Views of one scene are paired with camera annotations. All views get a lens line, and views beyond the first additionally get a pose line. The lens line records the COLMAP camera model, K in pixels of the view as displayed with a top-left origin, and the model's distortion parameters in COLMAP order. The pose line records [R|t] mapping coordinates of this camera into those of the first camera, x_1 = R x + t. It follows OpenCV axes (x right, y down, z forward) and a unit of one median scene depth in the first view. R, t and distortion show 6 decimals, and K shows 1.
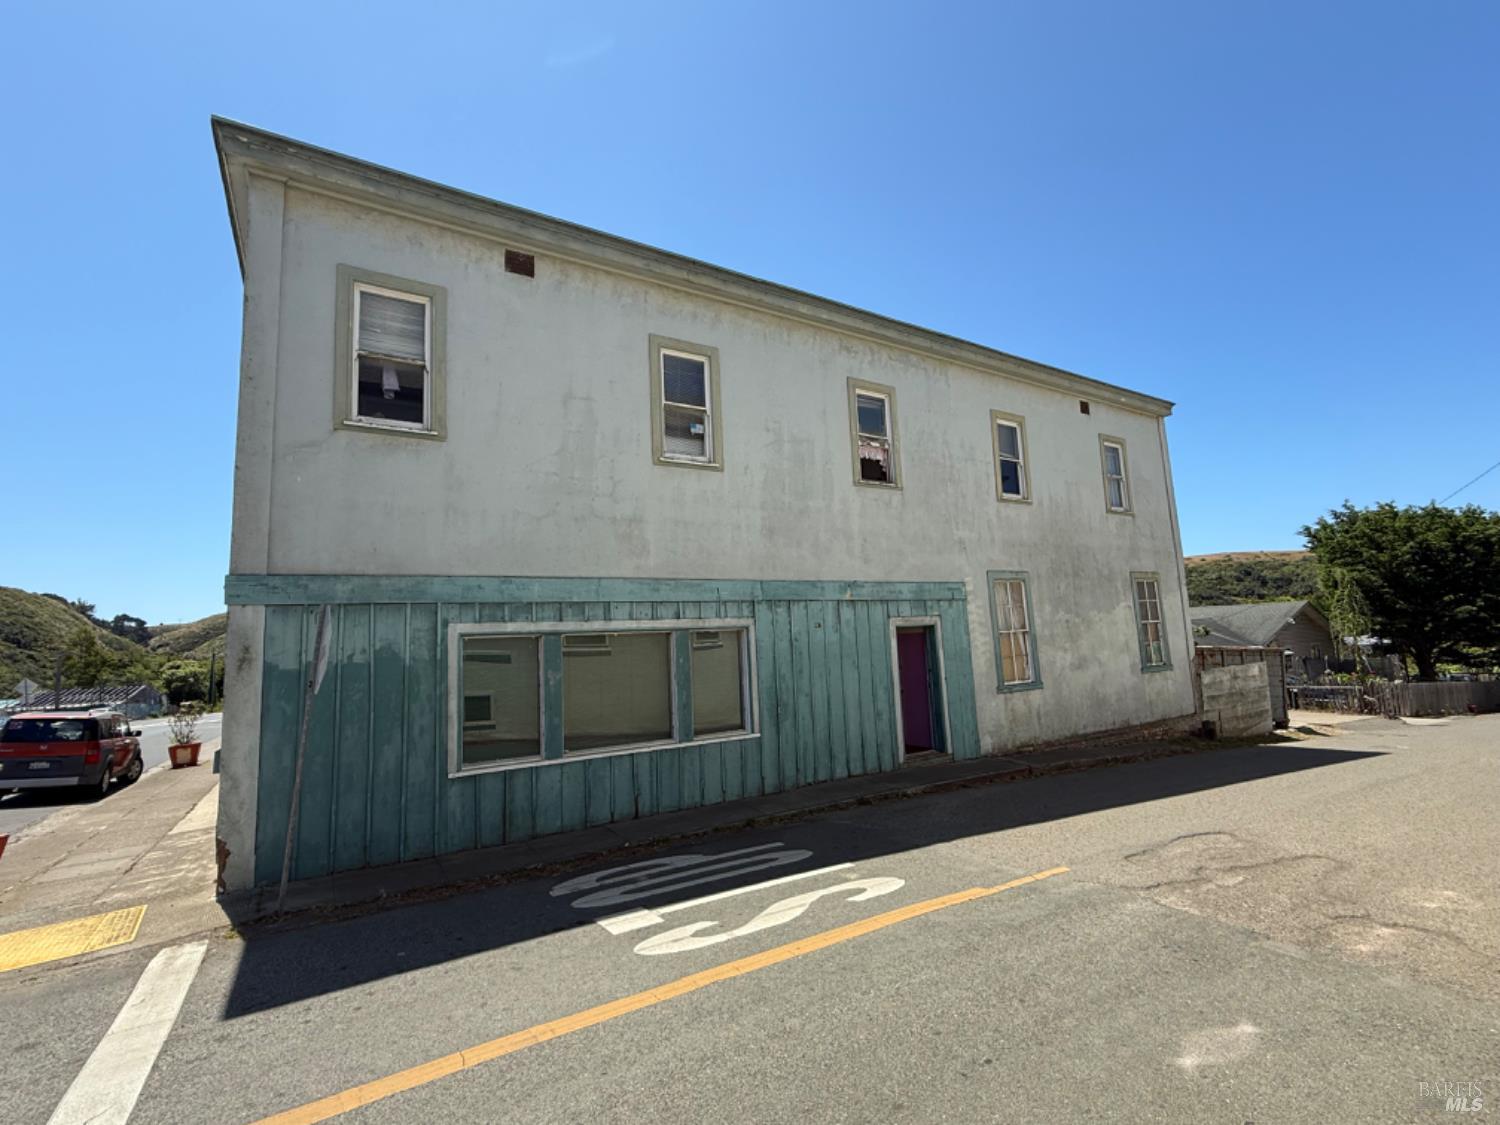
lens RADIAL K [[689.9, 0, 753.1], [0, 689.9, 562.9], [0, 0, 1]] dist [-0.026598, 0.001100]
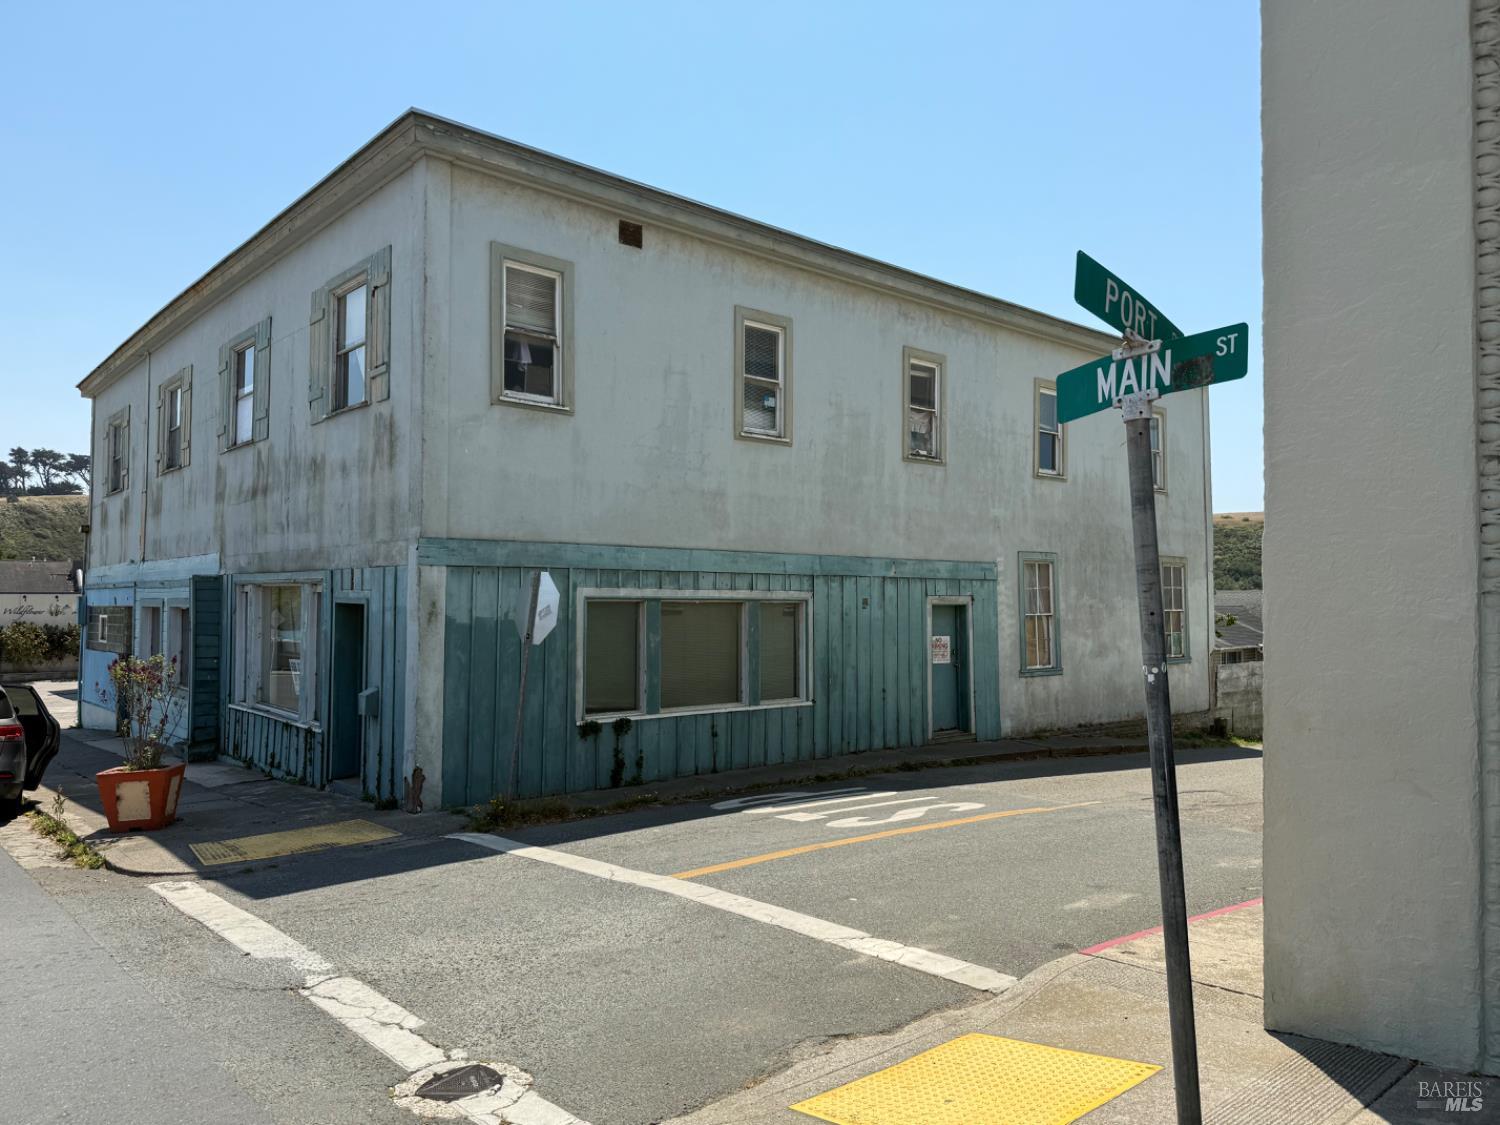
lens RADIAL K [[1073.3, 0, 747.8], [0, 1073.3, 561.3], [0, 0, 1]] dist [0.033271, -0.016745]
pose [[0.987002, 0.058565, 0.149657, -0.342868], [-0.070125, 0.994851, 0.073168, -0.077045], [-0.144601, -0.082712, 0.986027, -0.574734]]
